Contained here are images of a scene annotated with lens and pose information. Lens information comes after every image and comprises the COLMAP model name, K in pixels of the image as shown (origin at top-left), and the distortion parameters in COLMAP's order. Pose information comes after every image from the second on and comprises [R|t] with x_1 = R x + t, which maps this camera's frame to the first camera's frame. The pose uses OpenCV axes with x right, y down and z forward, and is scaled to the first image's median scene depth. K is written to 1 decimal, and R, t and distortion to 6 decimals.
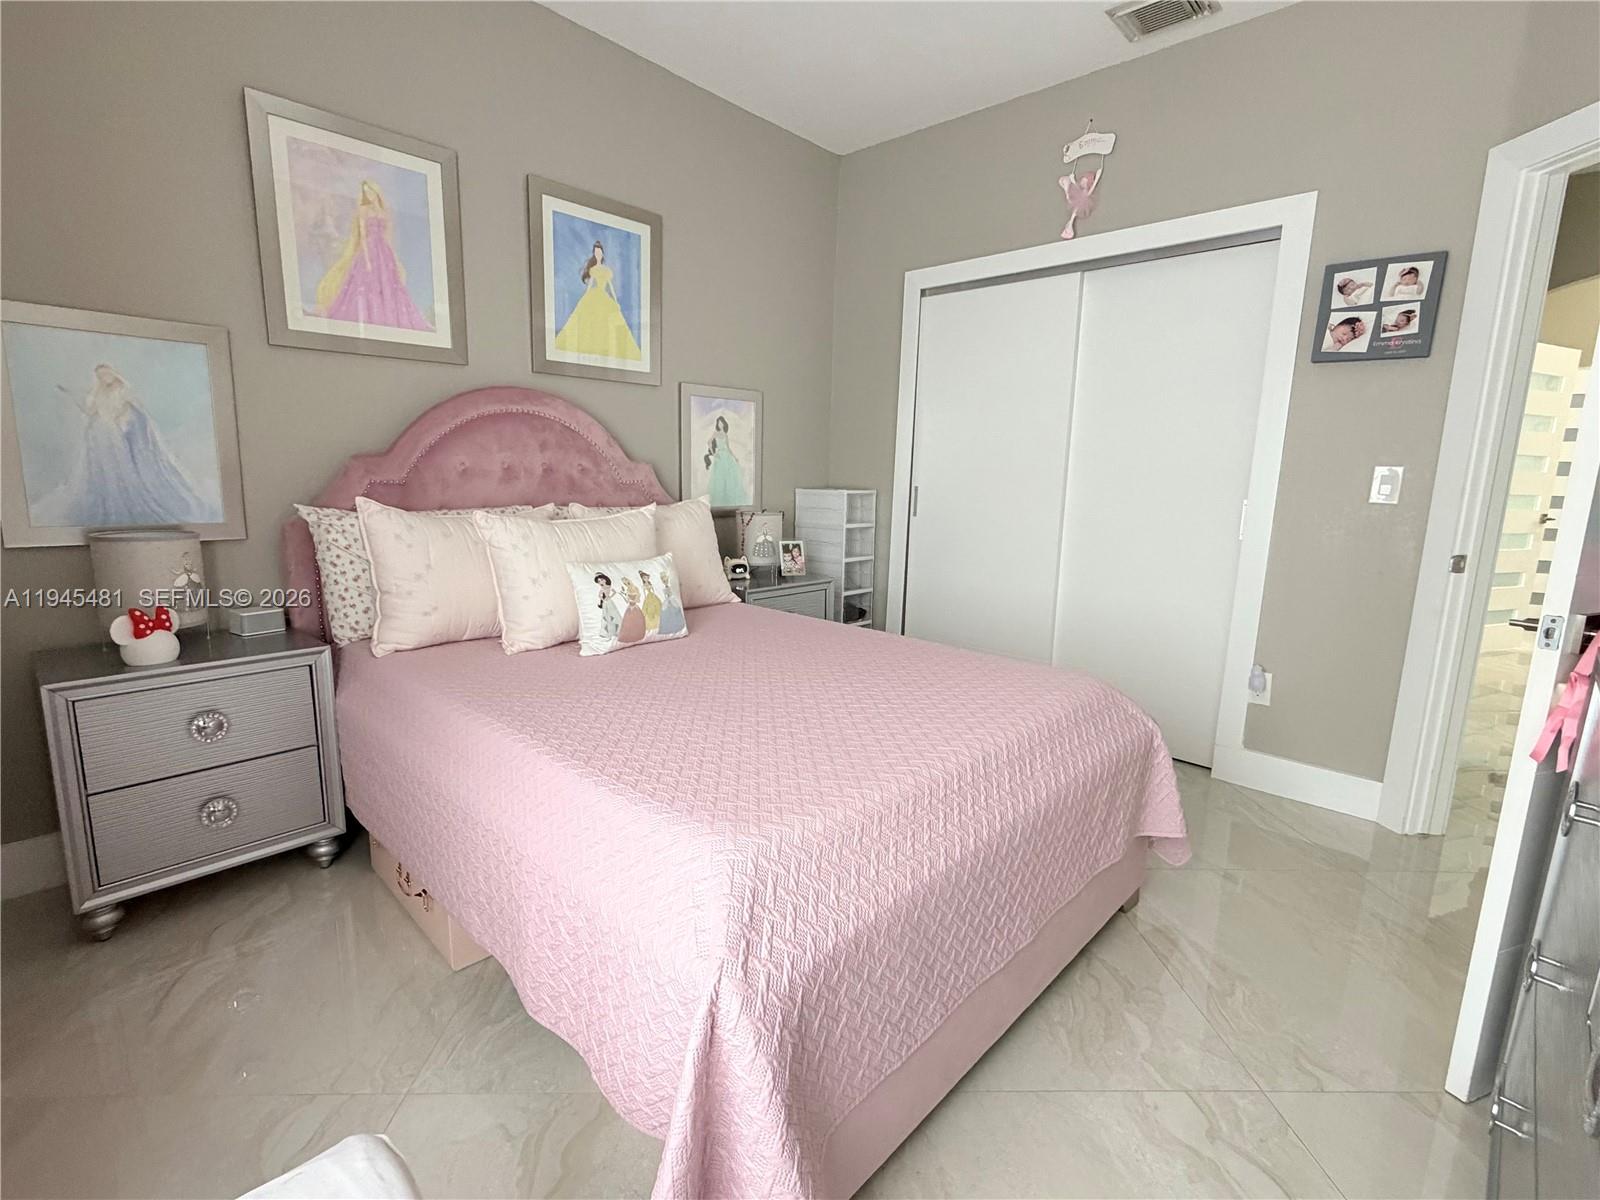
lens RADIAL K [[753.7, 0, 800.4], [0, 753.7, 596.1], [0, 0, 1]] dist [0.023445, -0.003298]
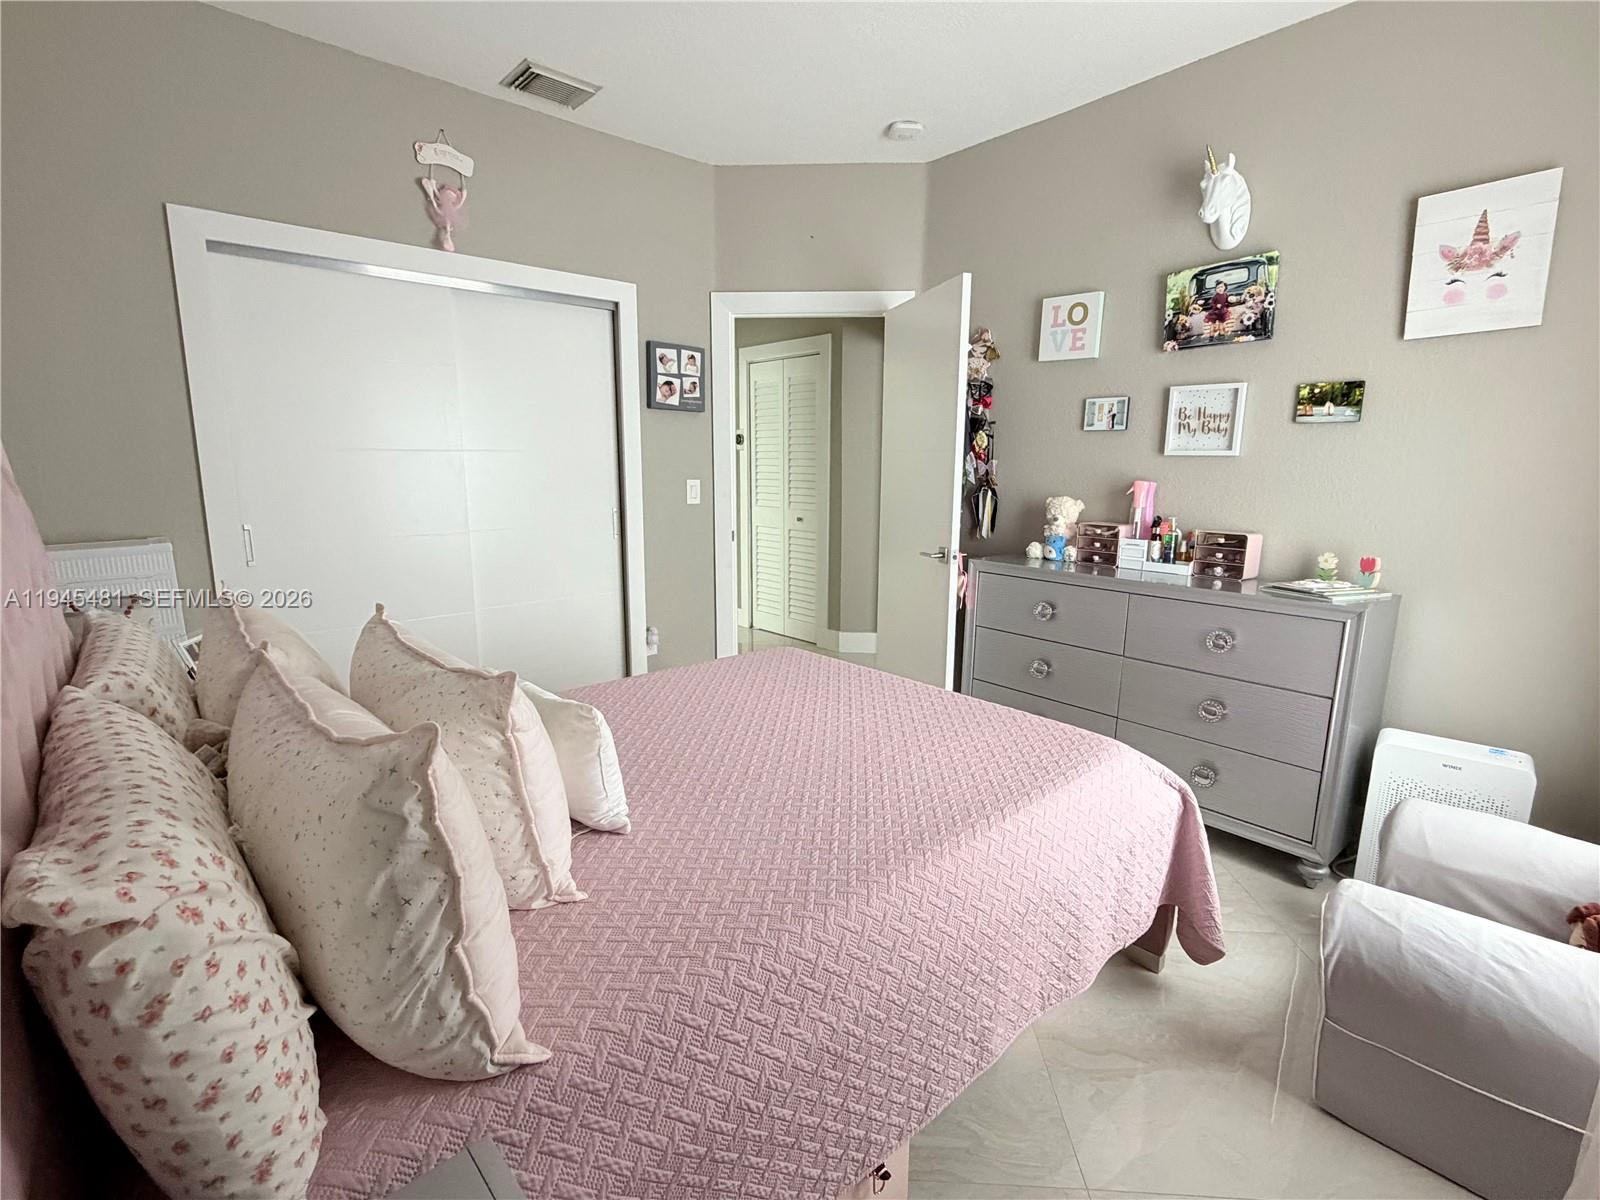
lens RADIAL K [[753.7, 0, 799.3], [0, 753.7, 601.6], [0, 0, 1]] dist [0.023445, -0.003298]
pose [[0.078365, -0.207699, 0.975049, -0.778834], [0.177170, 0.965389, 0.191402, -0.188574], [-0.981055, 0.157750, 0.112451, 0.660085]]
